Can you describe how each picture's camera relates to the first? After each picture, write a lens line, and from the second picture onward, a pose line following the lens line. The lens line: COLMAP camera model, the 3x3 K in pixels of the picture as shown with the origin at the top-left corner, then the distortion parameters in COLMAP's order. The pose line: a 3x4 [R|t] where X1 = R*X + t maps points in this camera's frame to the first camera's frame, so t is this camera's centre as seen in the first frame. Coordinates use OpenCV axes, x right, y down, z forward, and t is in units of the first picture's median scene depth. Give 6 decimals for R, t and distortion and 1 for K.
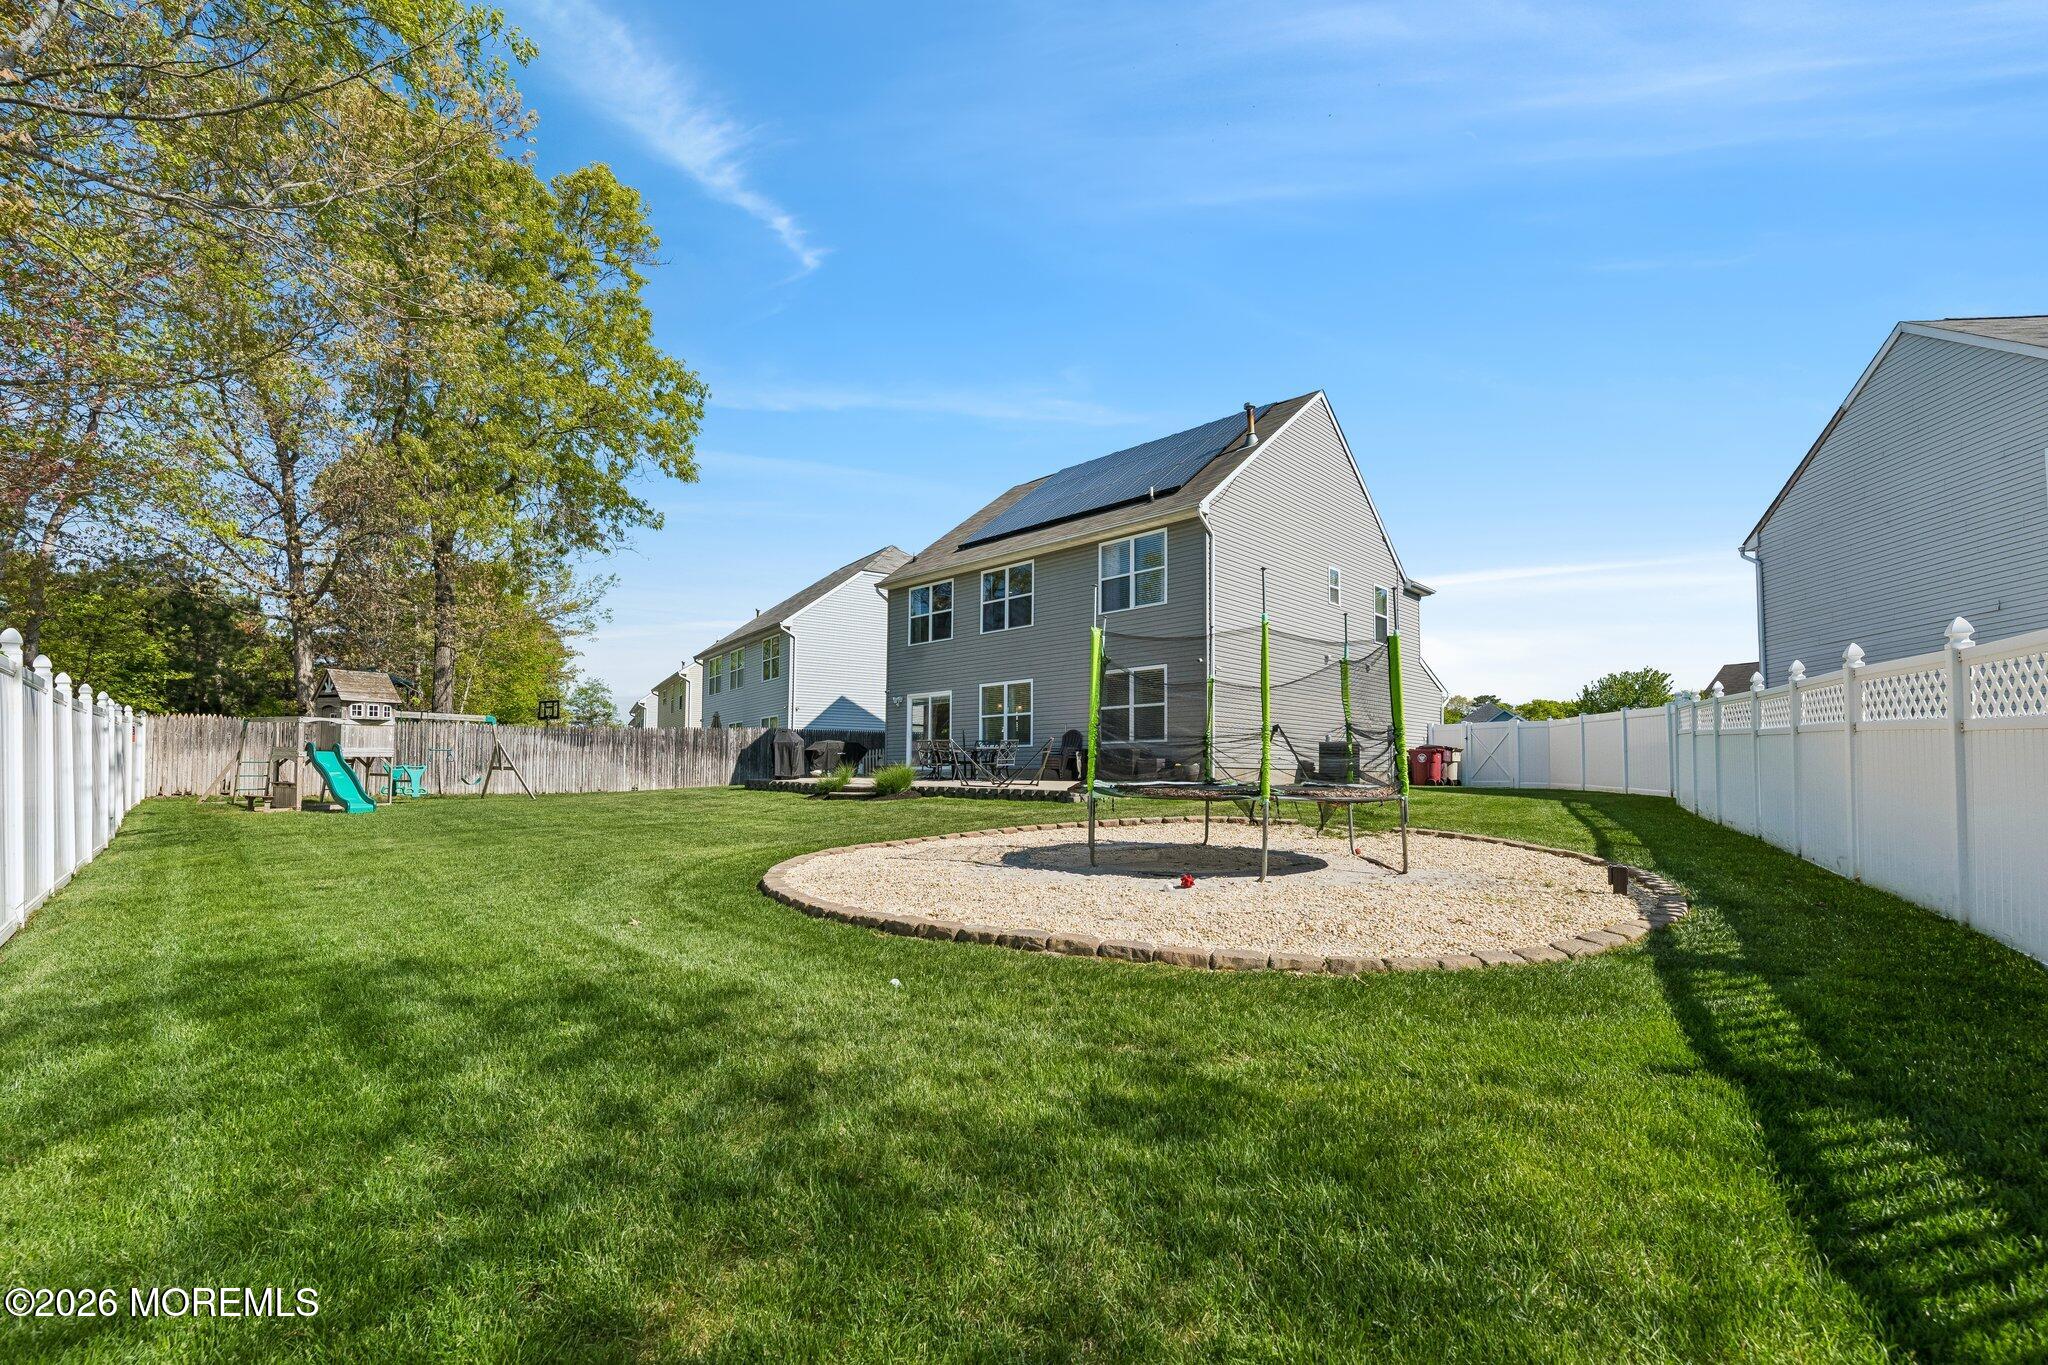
lens RADIAL K [[892.2, 0, 1025.2], [0, 892.2, 688.4], [0, 0, 1]] dist [0.002362, -0.000904]
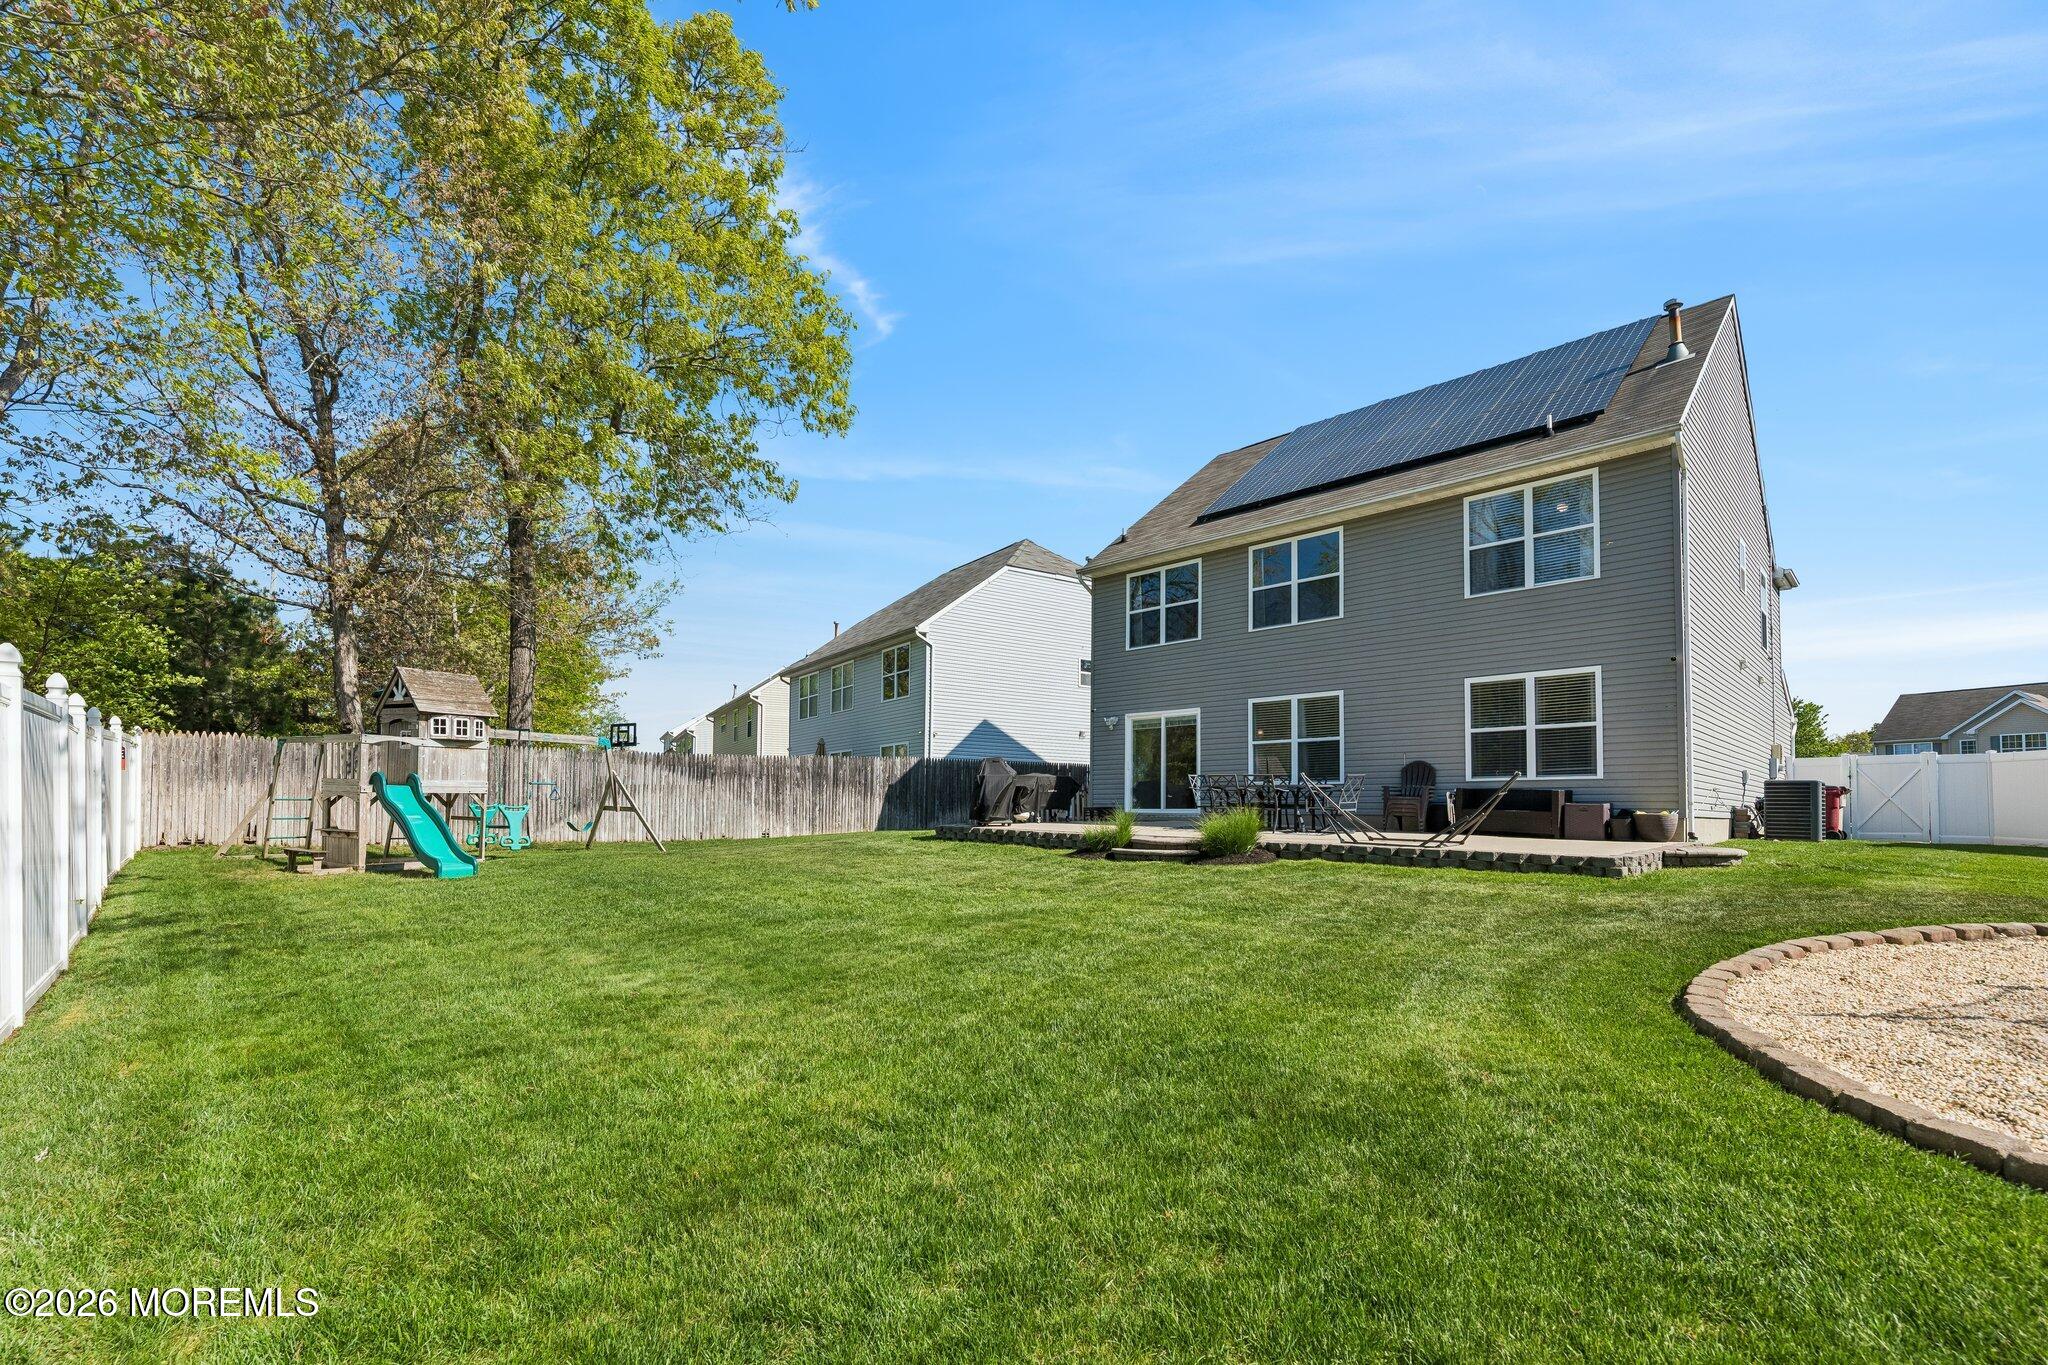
lens RADIAL K [[892.2, 0, 996.4], [0, 892.2, 732.2], [0, 0, 1]] dist [0.002362, -0.000904]
pose [[0.999865, 0.005017, -0.015642, -0.246707], [-0.004862, 0.999938, 0.009983, 0.016339], [0.015691, -0.009905, 0.999828, 0.252653]]
